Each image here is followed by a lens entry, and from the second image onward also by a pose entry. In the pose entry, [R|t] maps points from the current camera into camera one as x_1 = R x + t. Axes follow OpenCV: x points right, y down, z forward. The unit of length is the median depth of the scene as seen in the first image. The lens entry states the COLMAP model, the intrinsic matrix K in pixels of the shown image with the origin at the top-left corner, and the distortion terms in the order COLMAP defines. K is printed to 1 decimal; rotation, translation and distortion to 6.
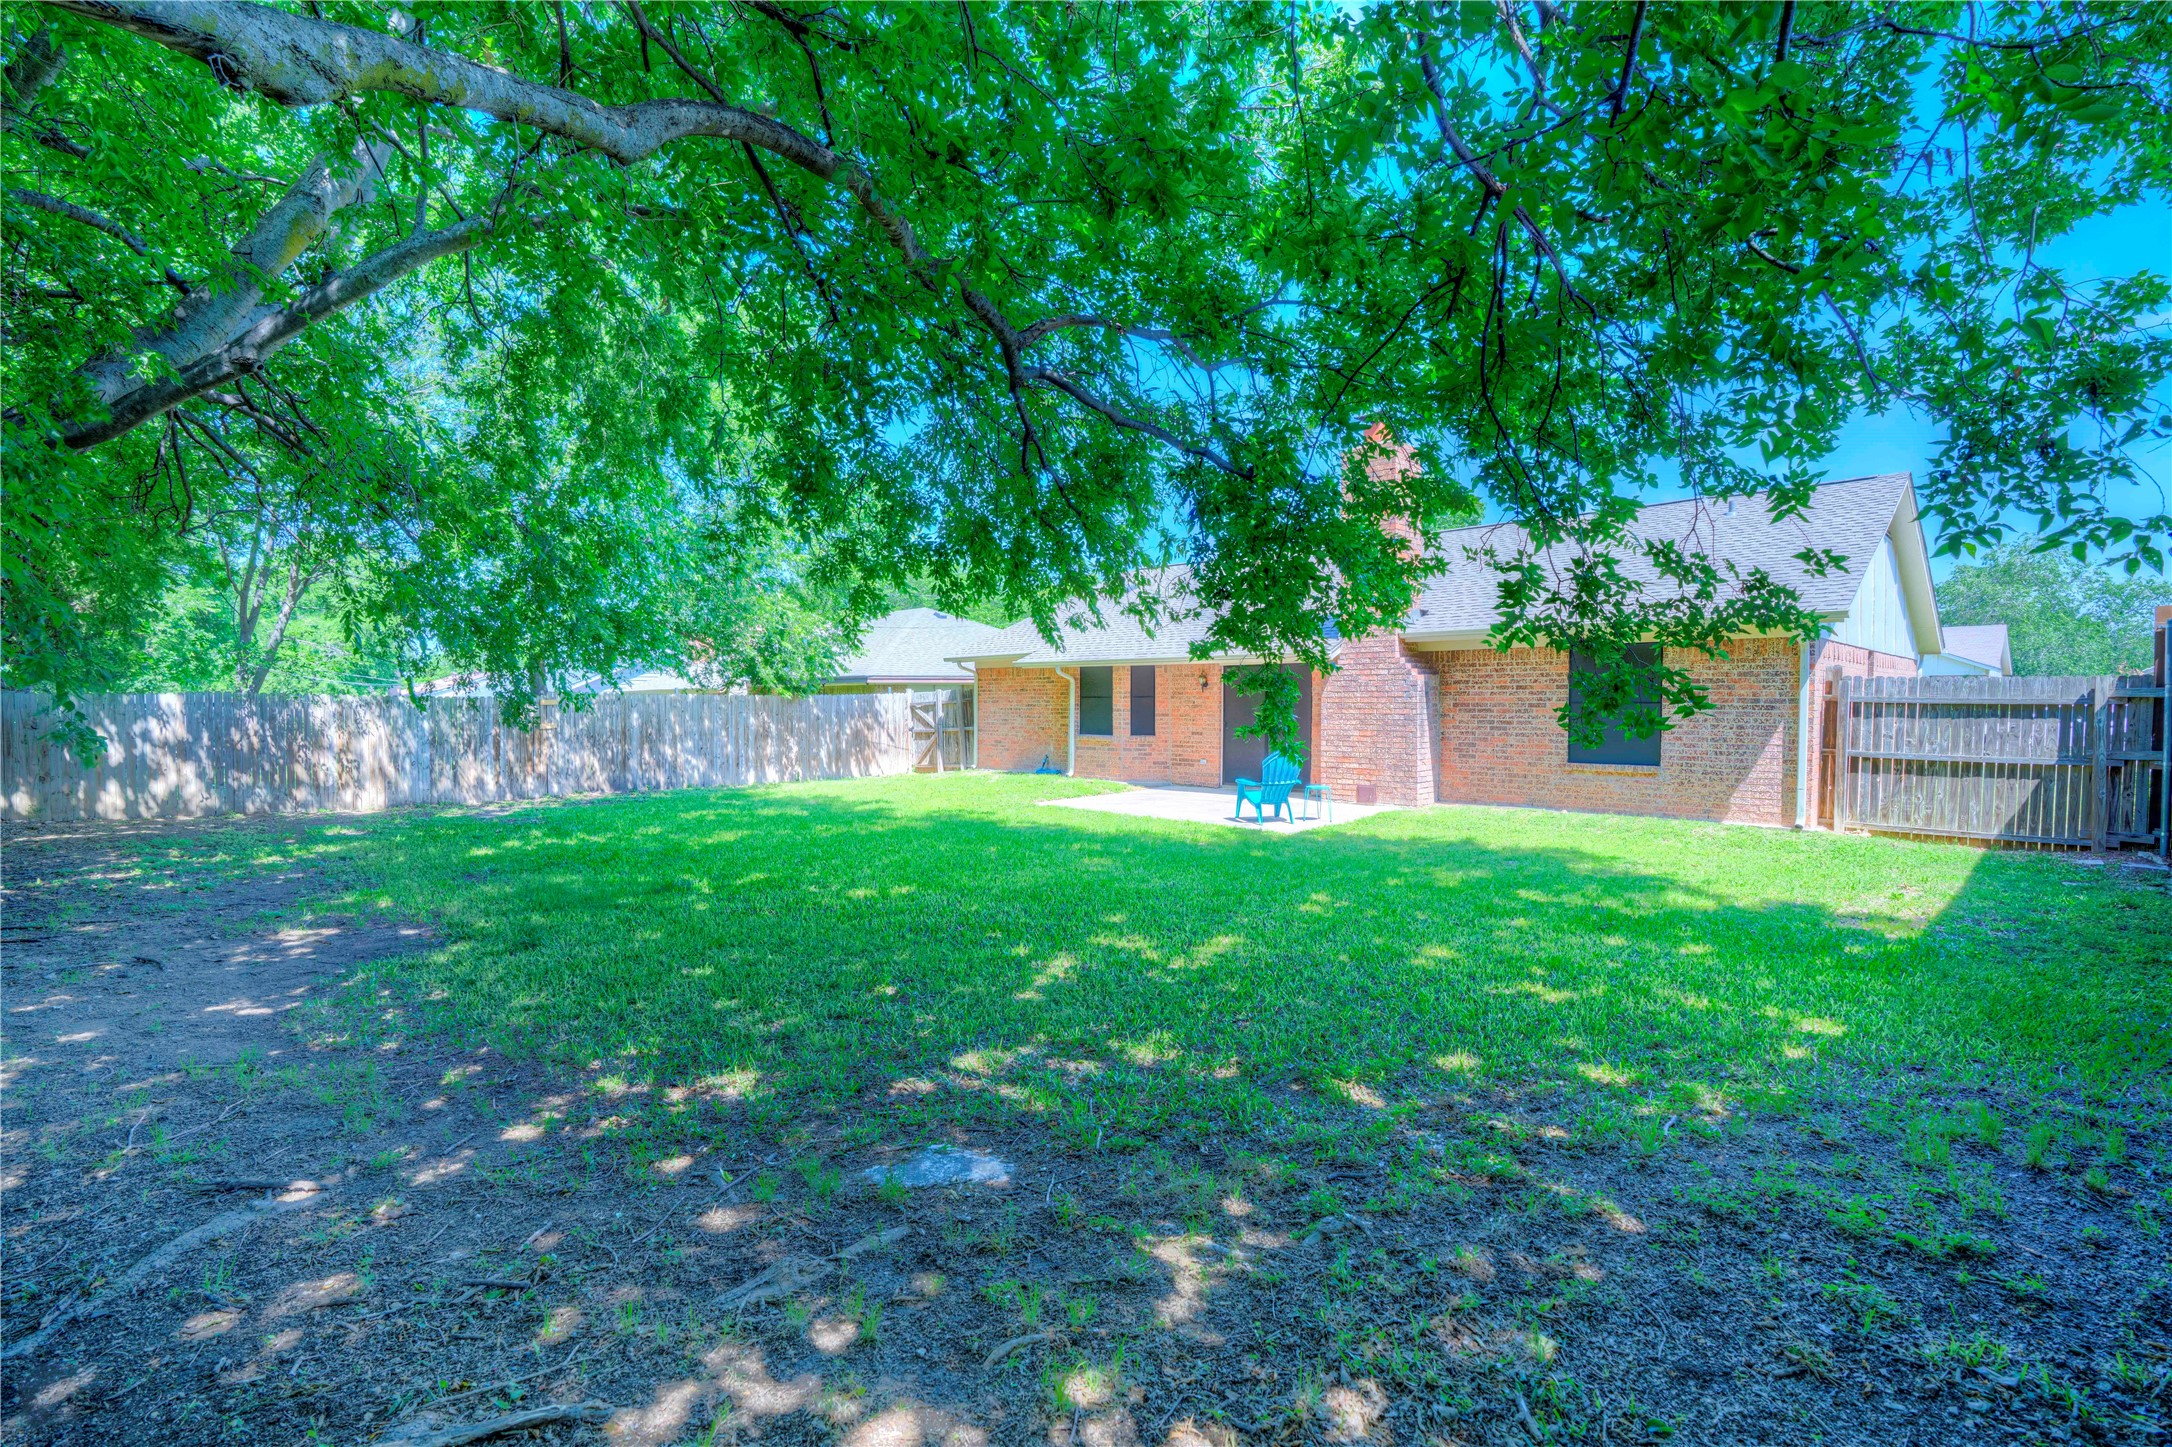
lens RADIAL K [[1011.6, 0, 1076.1], [0, 1011.6, 727.0], [0, 0, 1]] dist [-0.069735, 0.027416]
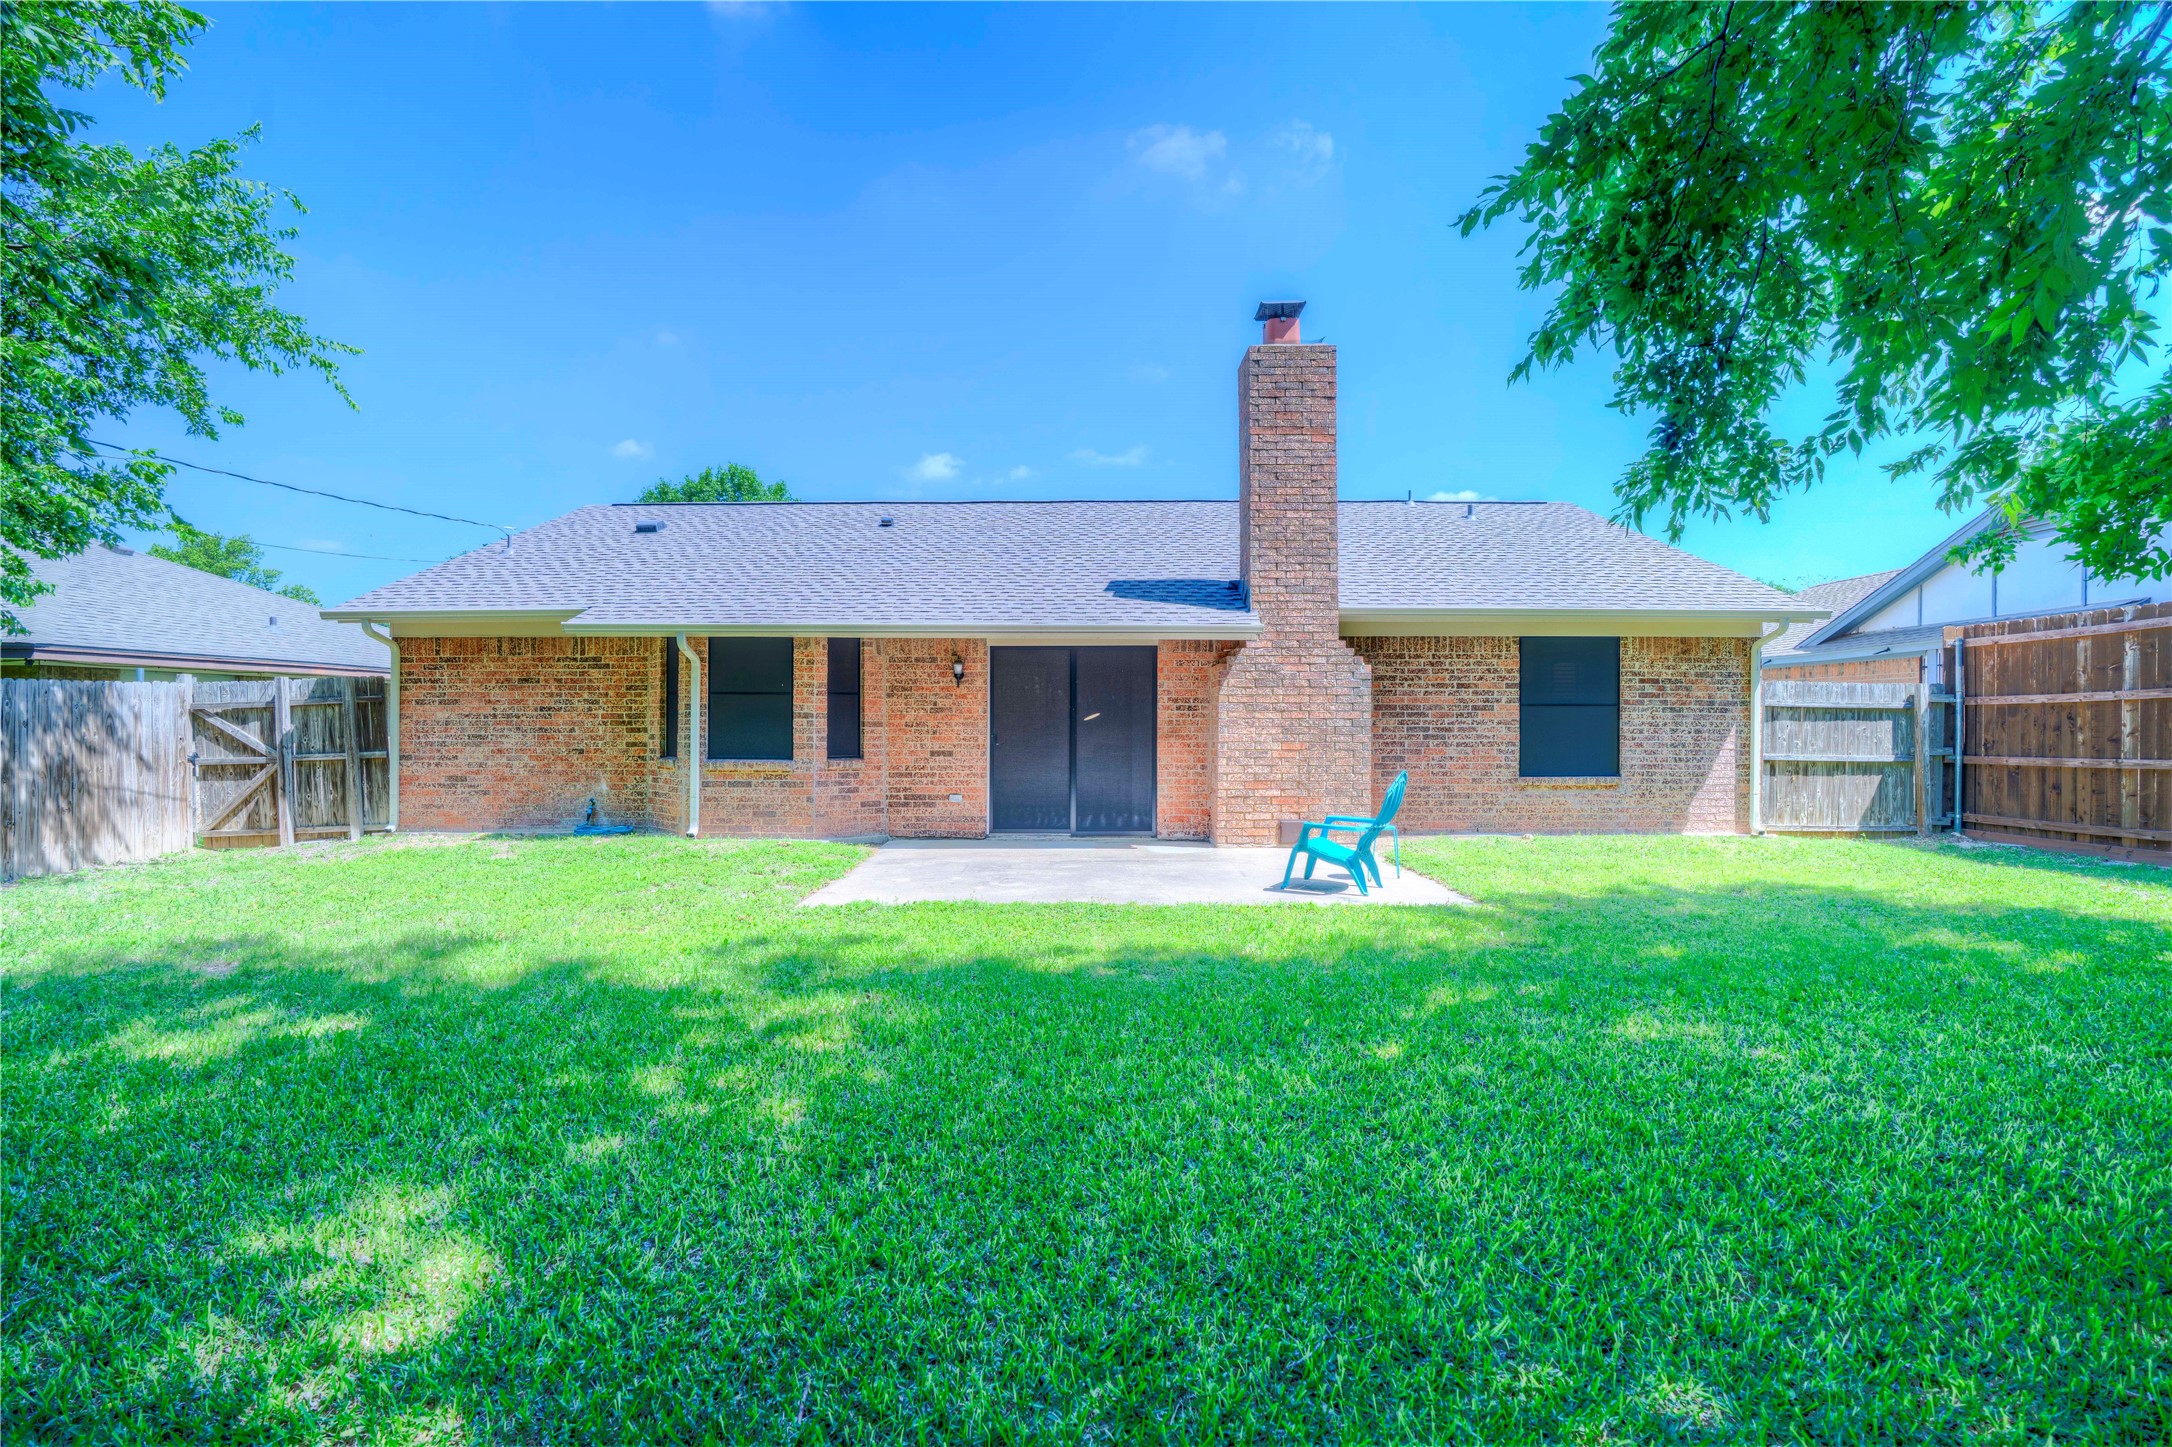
lens RADIAL K [[1011.6, 0, 1076.1], [0, 1011.6, 727.0], [0, 0, 1]] dist [-0.069735, 0.027416]
pose [[0.696586, 0.002583, 0.717468, -0.273812], [0.015461, 0.999707, -0.018610, 0.002929], [-0.717307, 0.024056, 0.696342, 0.510907]]
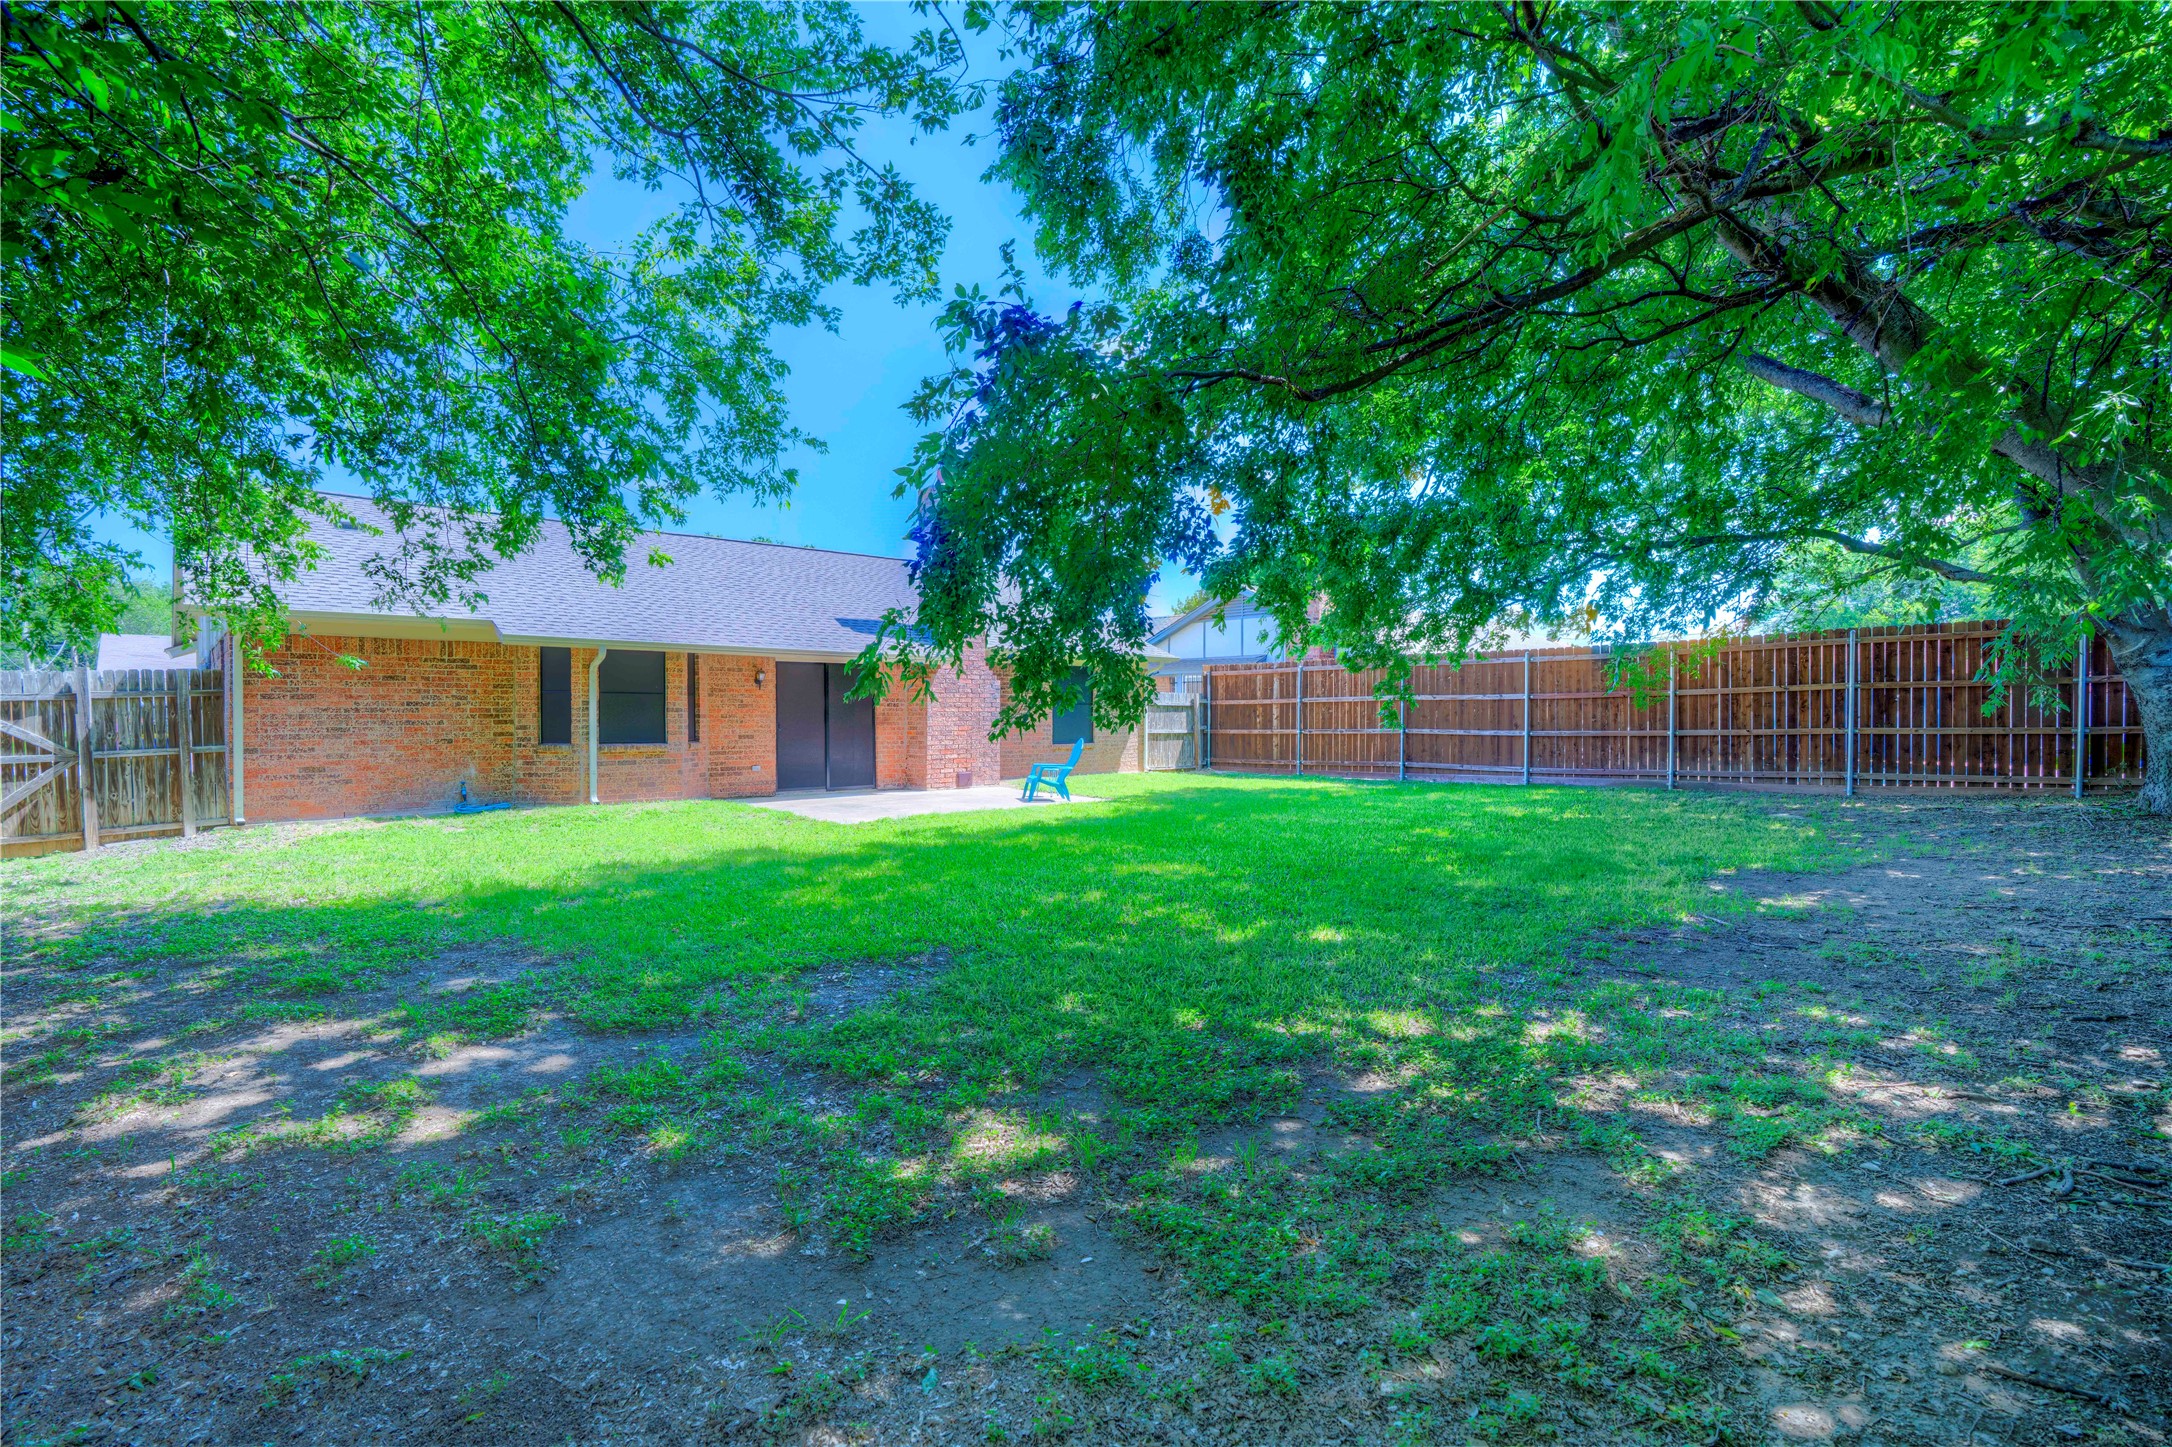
lens RADIAL K [[1011.6, 0, 1076.1], [0, 1011.6, 727.0], [0, 0, 1]] dist [-0.069735, 0.027416]
pose [[-0.004496, -0.012846, 0.999907, -0.757385], [0.024948, 0.999605, 0.012955, -0.006405], [-0.999679, 0.025004, -0.004173, 0.726292]]
